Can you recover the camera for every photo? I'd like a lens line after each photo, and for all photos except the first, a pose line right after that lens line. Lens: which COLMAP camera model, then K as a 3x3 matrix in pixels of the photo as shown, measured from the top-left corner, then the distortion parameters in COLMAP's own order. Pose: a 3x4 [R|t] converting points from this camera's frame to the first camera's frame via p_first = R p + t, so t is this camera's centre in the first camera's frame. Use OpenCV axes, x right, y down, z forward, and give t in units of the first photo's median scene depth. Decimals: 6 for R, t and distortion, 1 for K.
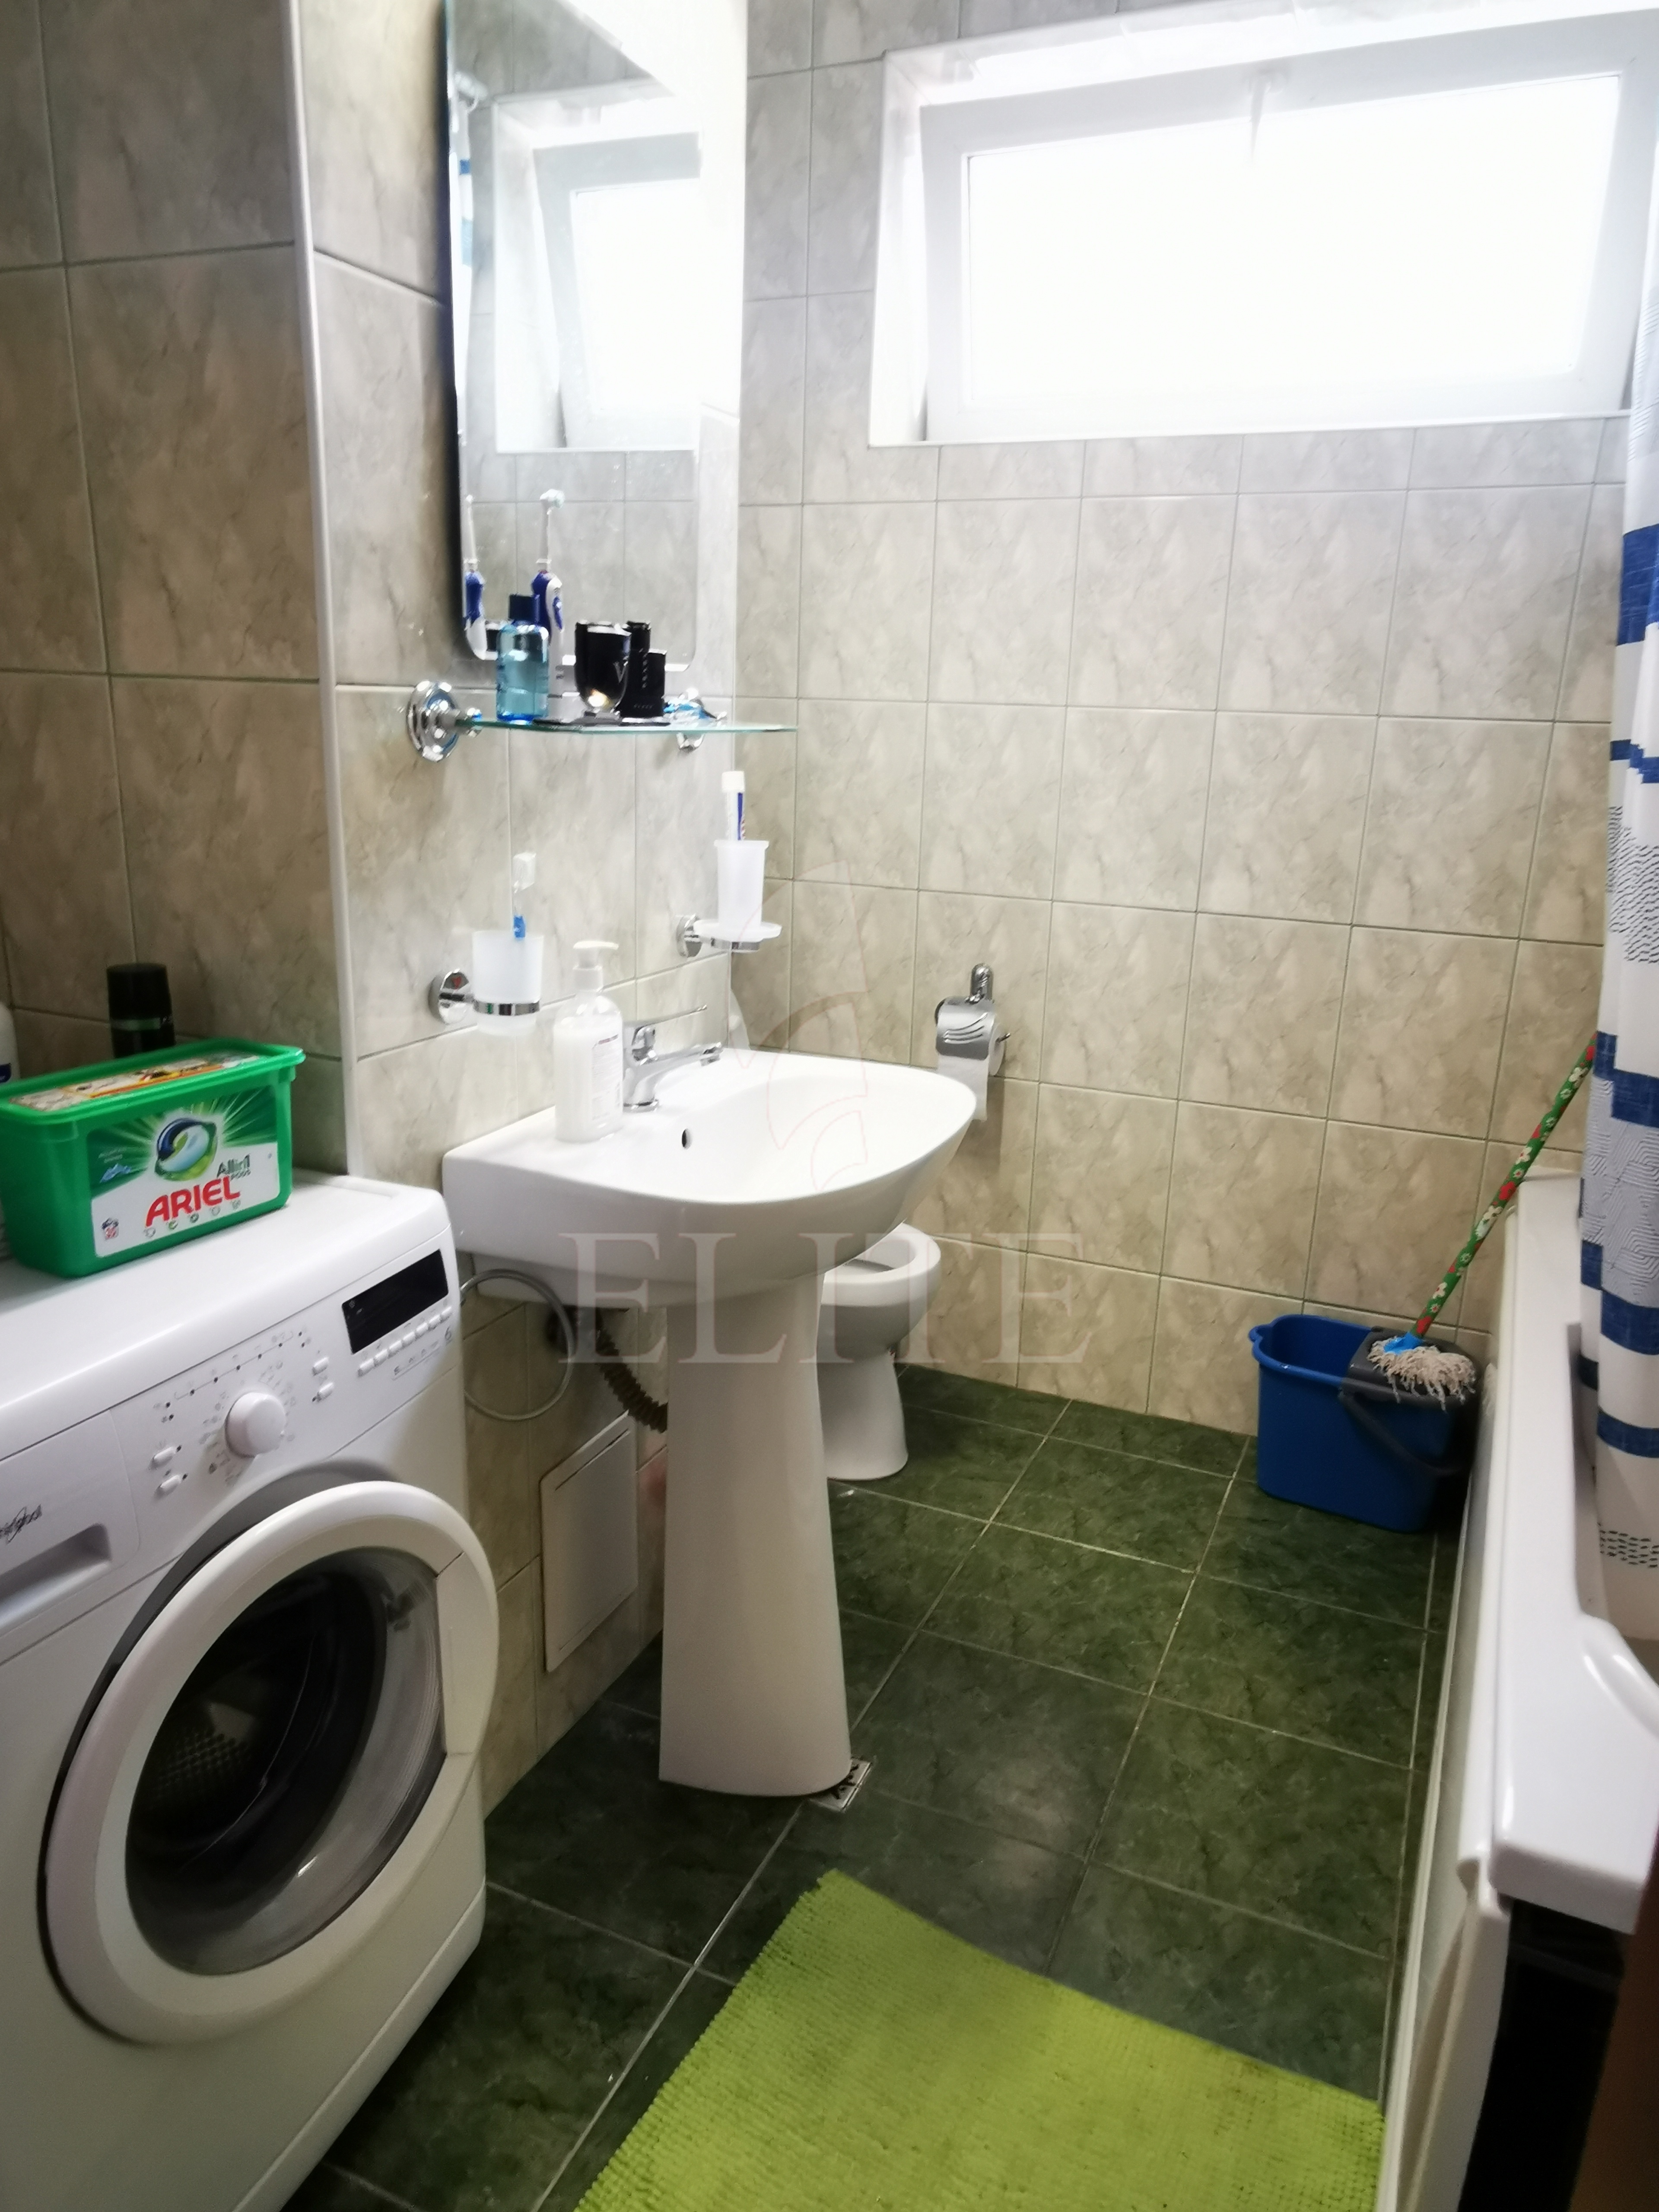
lens RADIAL K [[1485.6, 0, 829.5], [0, 1485.6, 1106.0], [0, 0, 1]] dist [-0.006318, 0.039969]
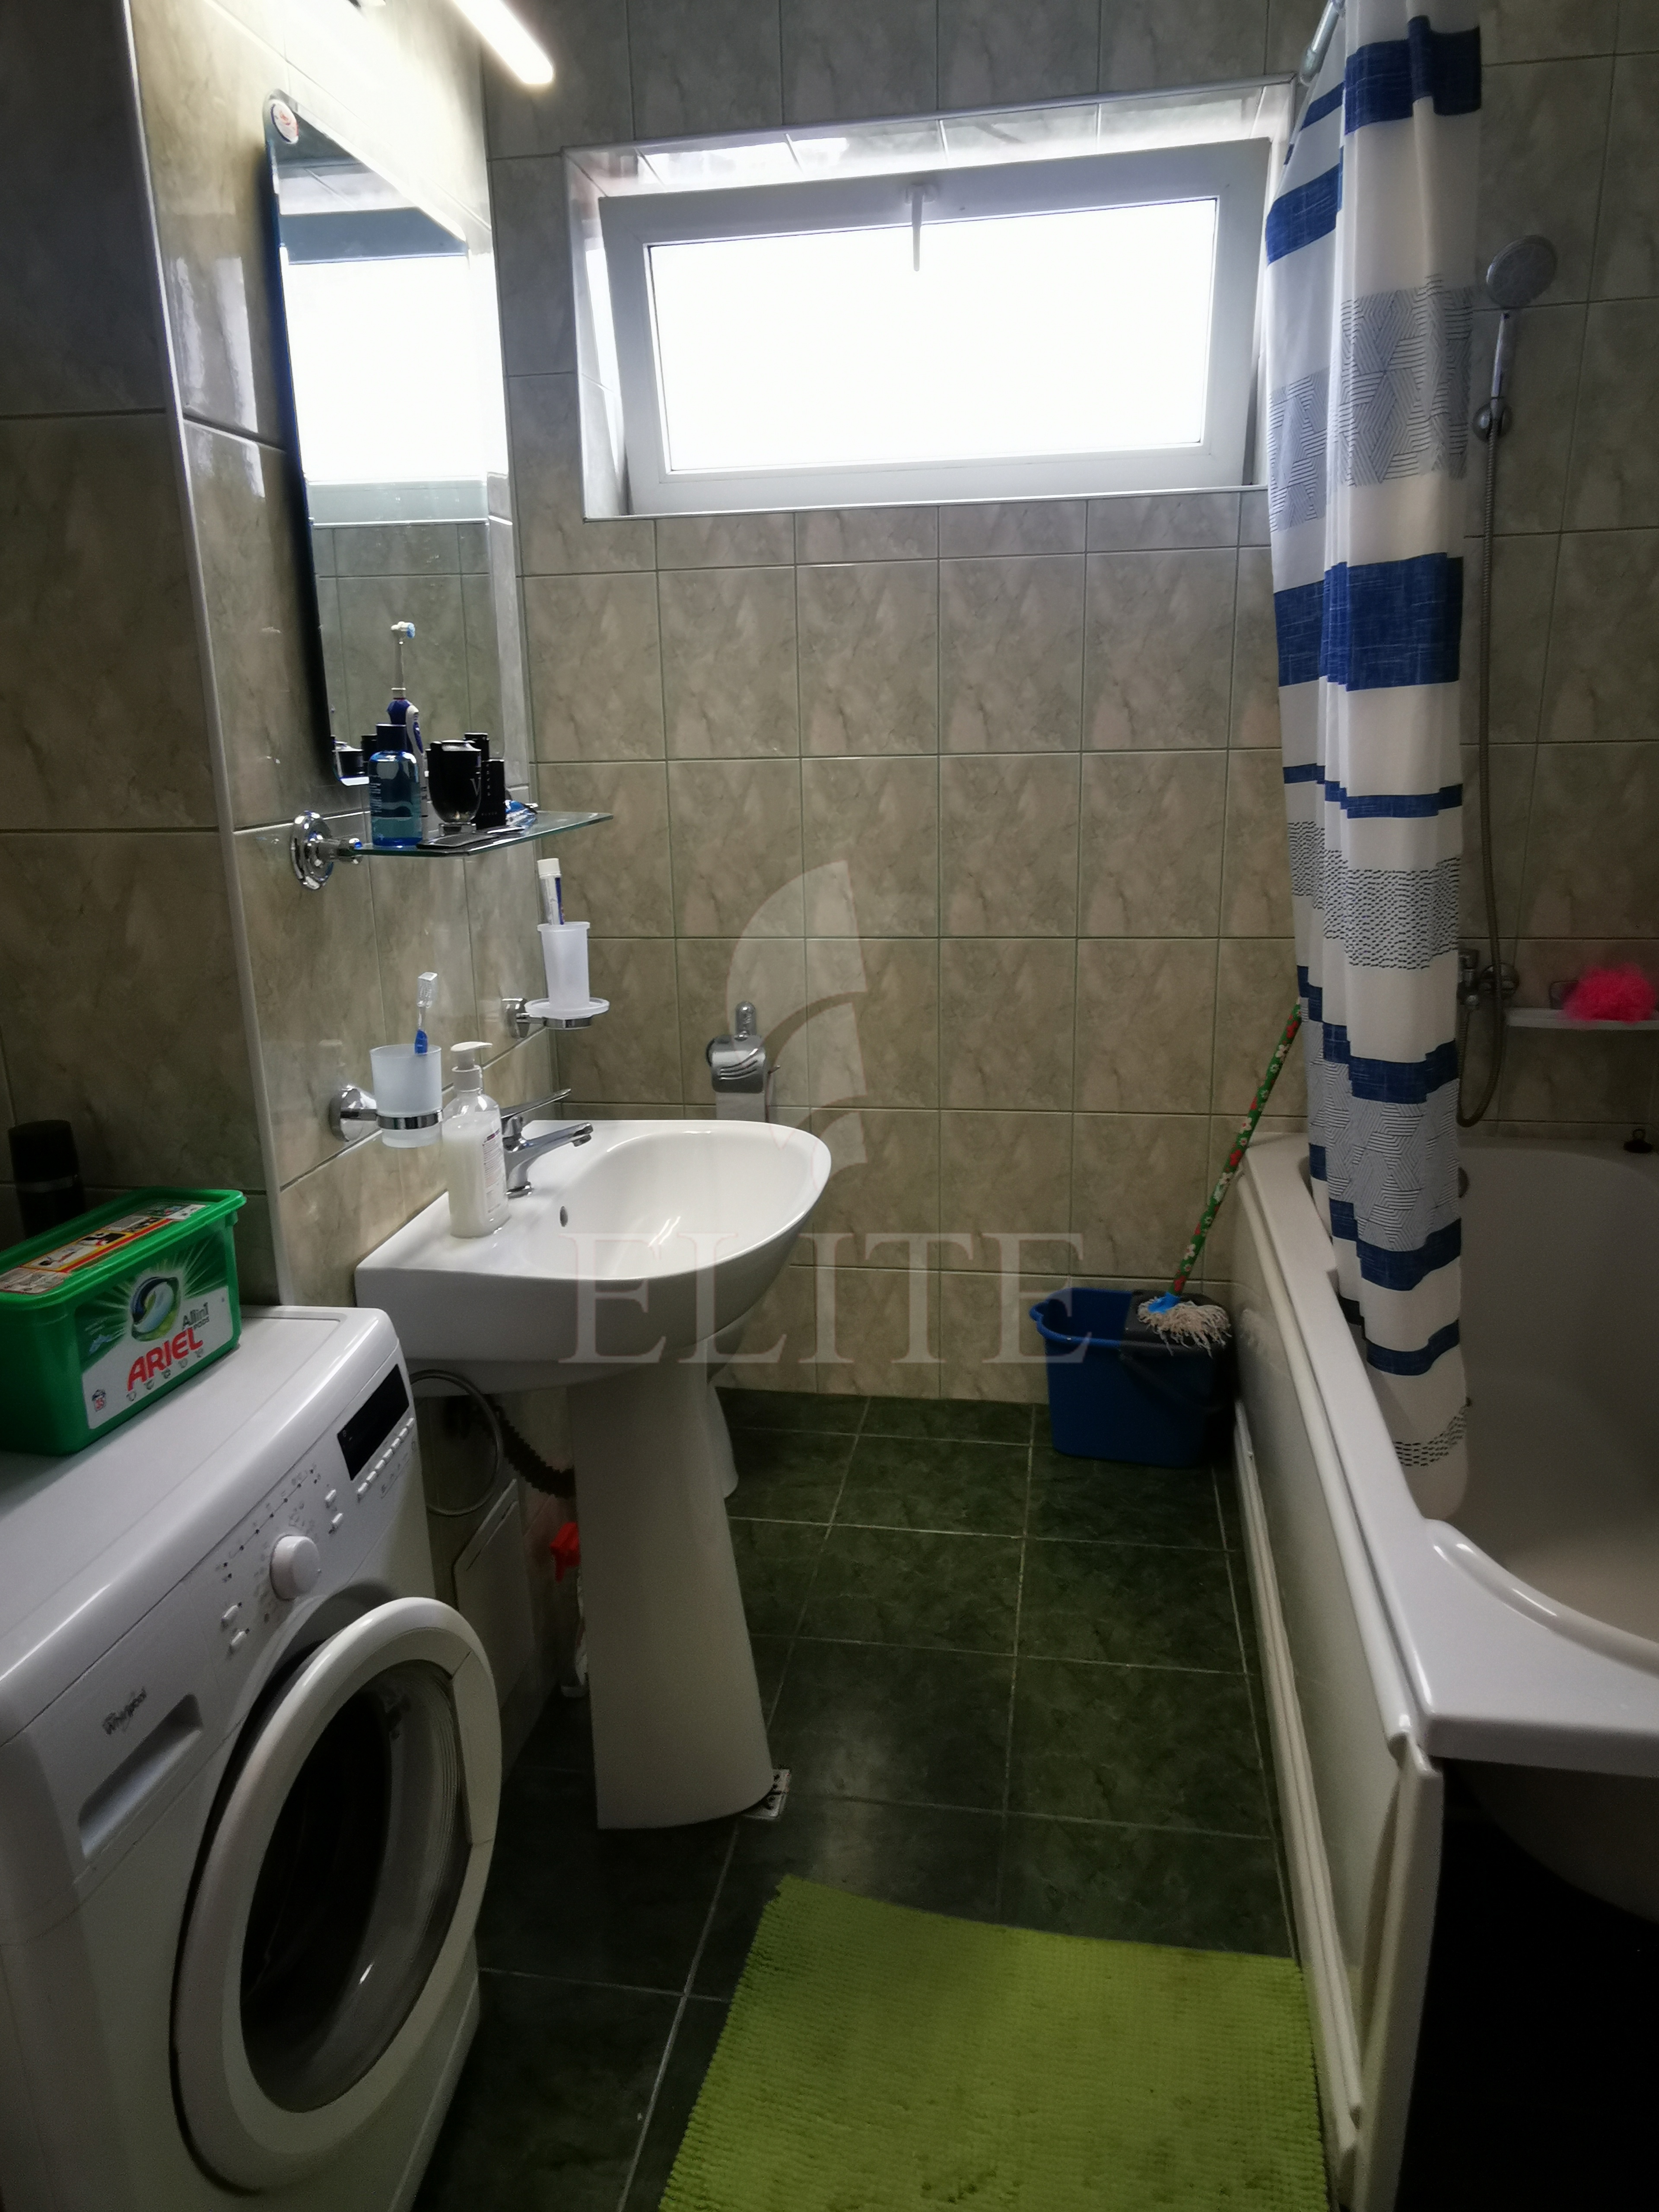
lens RADIAL K [[1456.9, 0, 829.5], [0, 1456.9, 1106.0], [0, 0, 1]] dist [-0.000050, 0.031482]
pose [[0.969140, -0.115867, 0.217582, -0.128802], [0.116880, 0.993112, 0.008256, -0.041569], [-0.217040, 0.017430, 0.976007, -0.044148]]
